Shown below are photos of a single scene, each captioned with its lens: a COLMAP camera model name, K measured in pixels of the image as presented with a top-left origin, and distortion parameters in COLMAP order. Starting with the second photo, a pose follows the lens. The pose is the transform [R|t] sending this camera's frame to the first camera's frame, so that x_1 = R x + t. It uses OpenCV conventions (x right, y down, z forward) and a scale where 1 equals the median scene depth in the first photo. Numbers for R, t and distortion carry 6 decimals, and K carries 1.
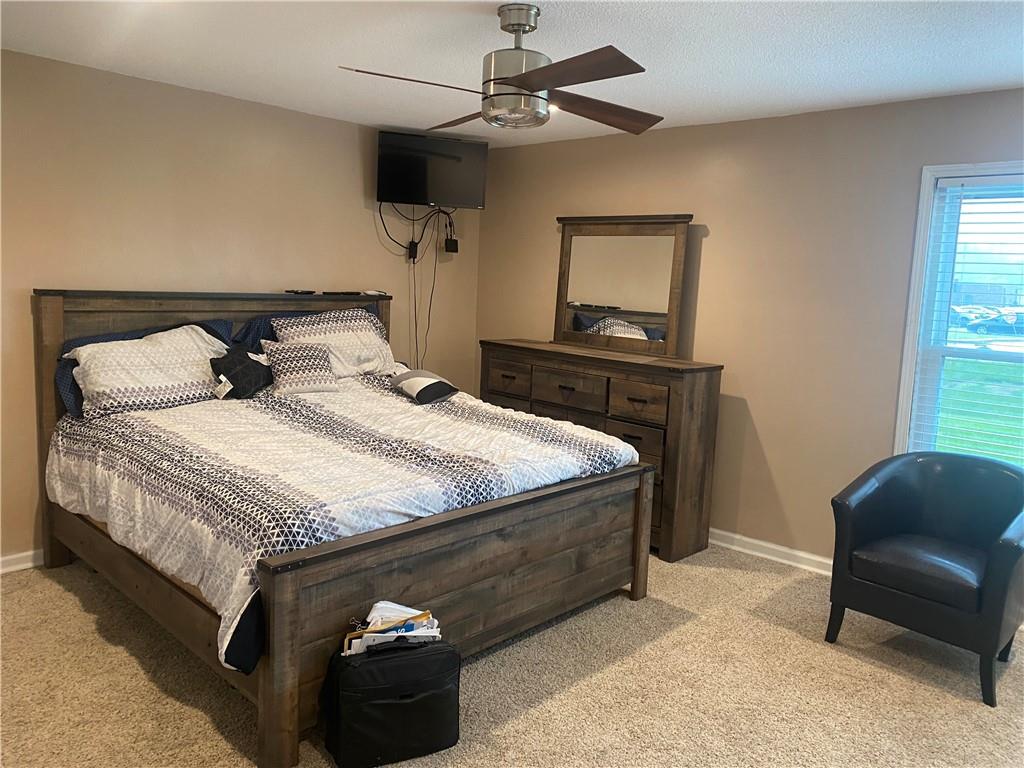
lens RADIAL K [[774.4, 0, 510.3], [0, 774.4, 381.3], [0, 0, 1]] dist [0.034952, -0.040439]
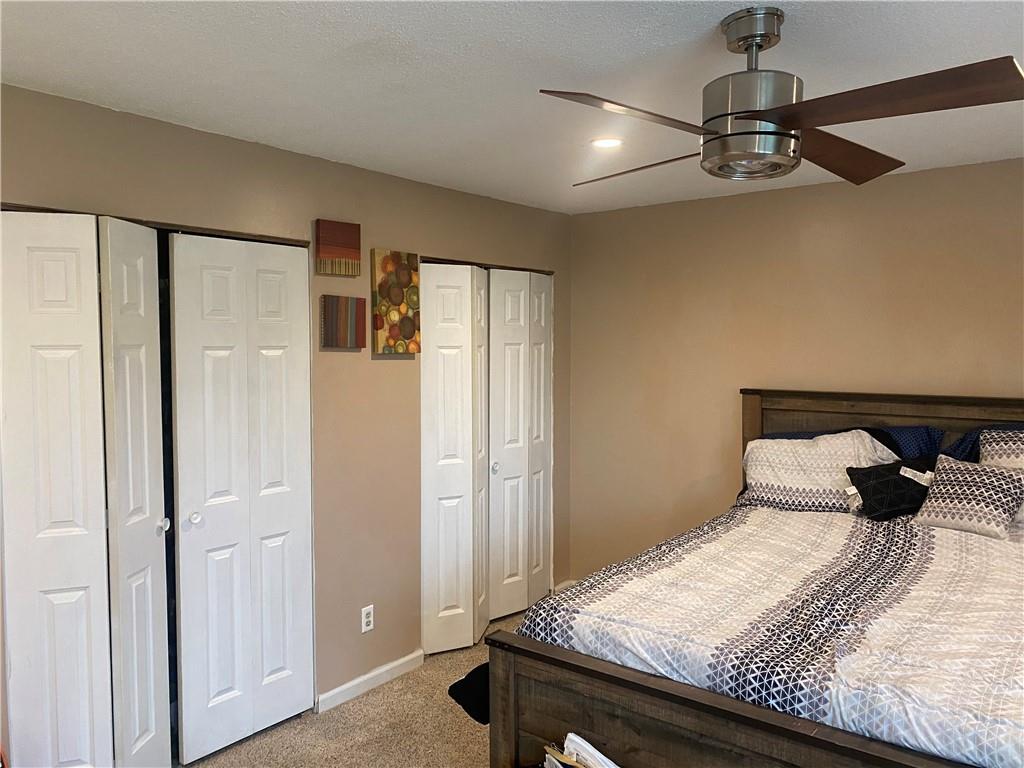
lens RADIAL K [[774.4, 0, 510.0], [0, 774.4, 385.0], [0, 0, 1]] dist [0.034952, -0.040439]
pose [[0.088049, 0.015803, -0.995991, 0.598264], [-0.121120, 0.992625, 0.005042, -0.100567], [0.988725, 0.120191, 0.089314, 0.635353]]
